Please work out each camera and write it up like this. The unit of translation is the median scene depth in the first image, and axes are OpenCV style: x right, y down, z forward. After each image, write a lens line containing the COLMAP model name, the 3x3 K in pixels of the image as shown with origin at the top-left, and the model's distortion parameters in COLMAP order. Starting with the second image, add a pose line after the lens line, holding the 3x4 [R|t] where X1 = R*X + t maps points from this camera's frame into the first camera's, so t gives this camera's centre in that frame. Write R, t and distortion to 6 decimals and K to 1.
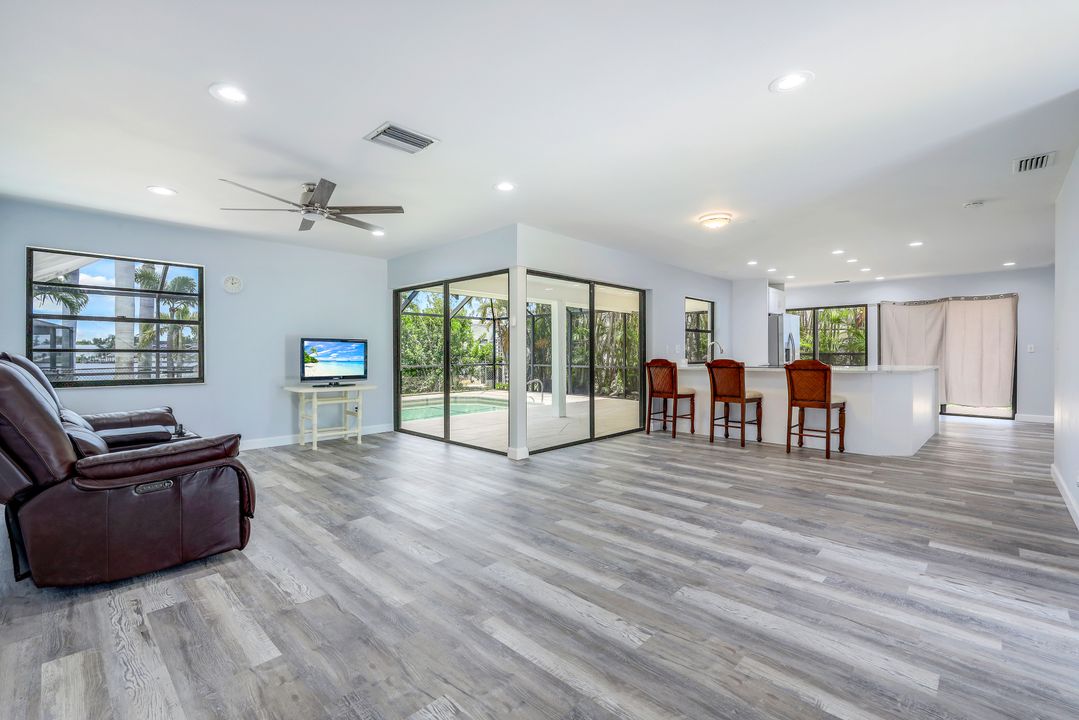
lens RADIAL K [[471.0, 0, 539.5], [0, 471.0, 360.0], [0, 0, 1]] dist [0.000656, 0.000221]
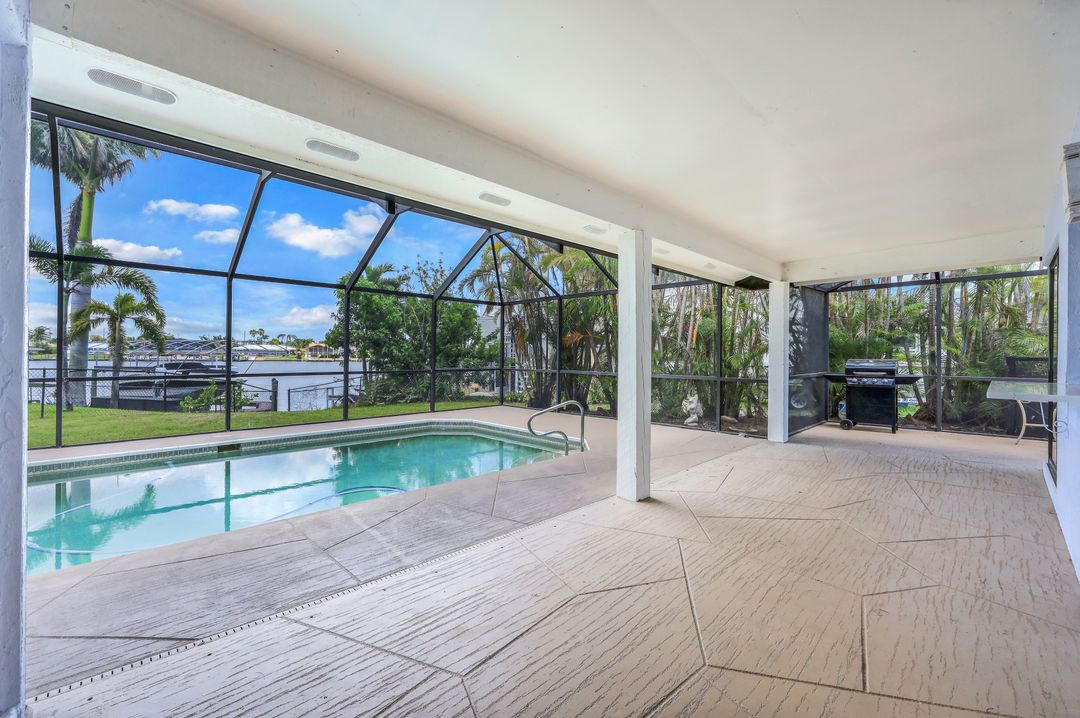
lens RADIAL K [[464.4, 0, 542.8], [0, 464.4, 355.9], [0, 0, 1]] dist [-0.000508, -0.000180]
pose [[0.999698, 0.006067, -0.023795, -0.121292], [-0.006264, 0.999947, -0.008221, -0.033748], [0.023743, 0.008367, 0.999683, 1.845692]]
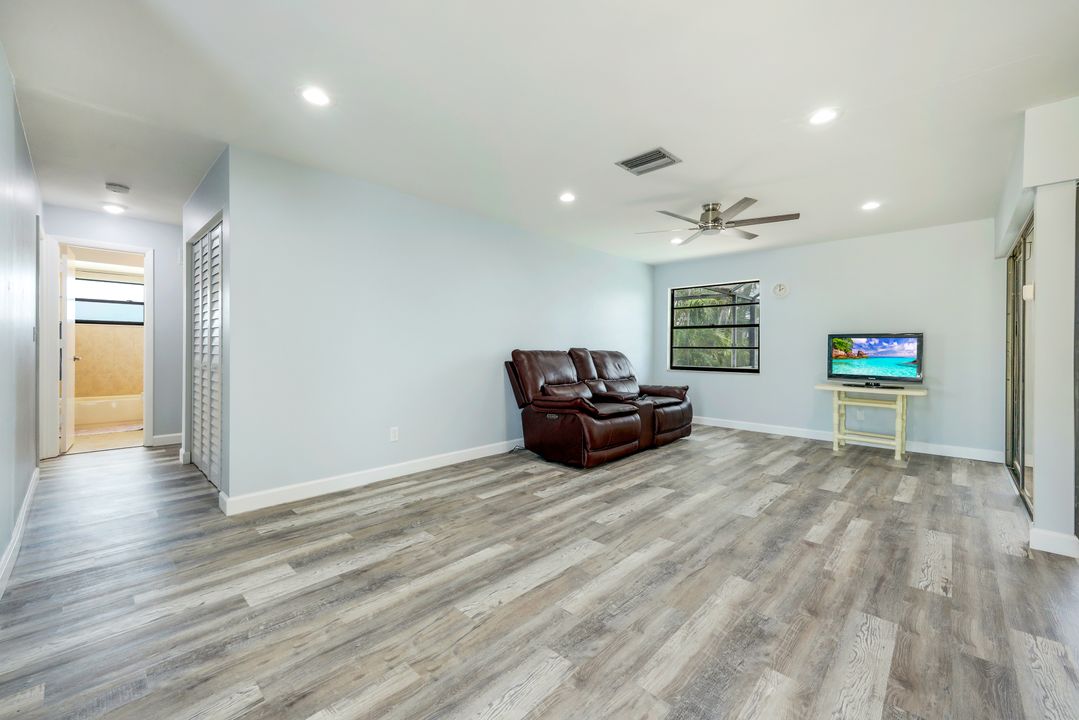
lens RADIAL K [[434.7, 0, 534.5], [0, 434.7, 350.3], [0, 0, 1]] dist [0.002435, 0.000205]
pose [[-0.008607, 0.001925, -0.999961, 0.750246], [-0.021387, 0.999769, 0.002109, -0.003289], [0.999734, 0.021404, -0.008563, 0.717429]]
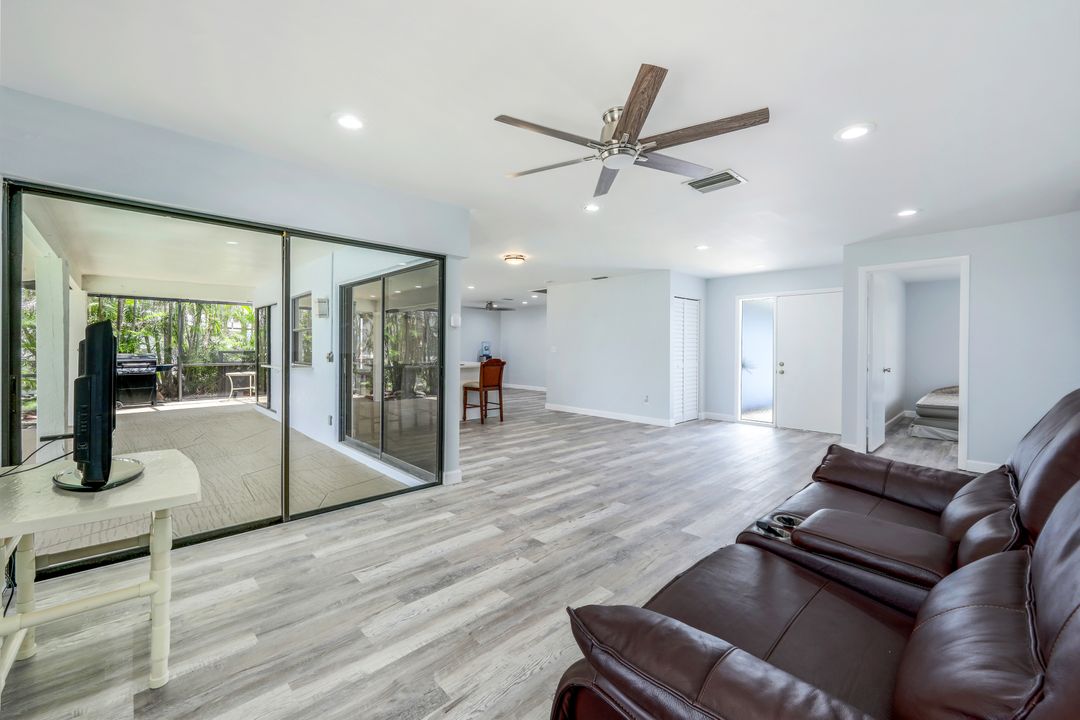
lens RADIAL K [[431.8, 0, 542.4], [0, 431.8, 352.8], [0, 0, 1]] dist [-0.000208, -0.000027]
pose [[0.042571, -0.007307, 0.999067, -1.357033], [0.011121, 0.999915, 0.006840, -0.043856], [-0.999032, 0.010819, 0.042649, 1.345508]]
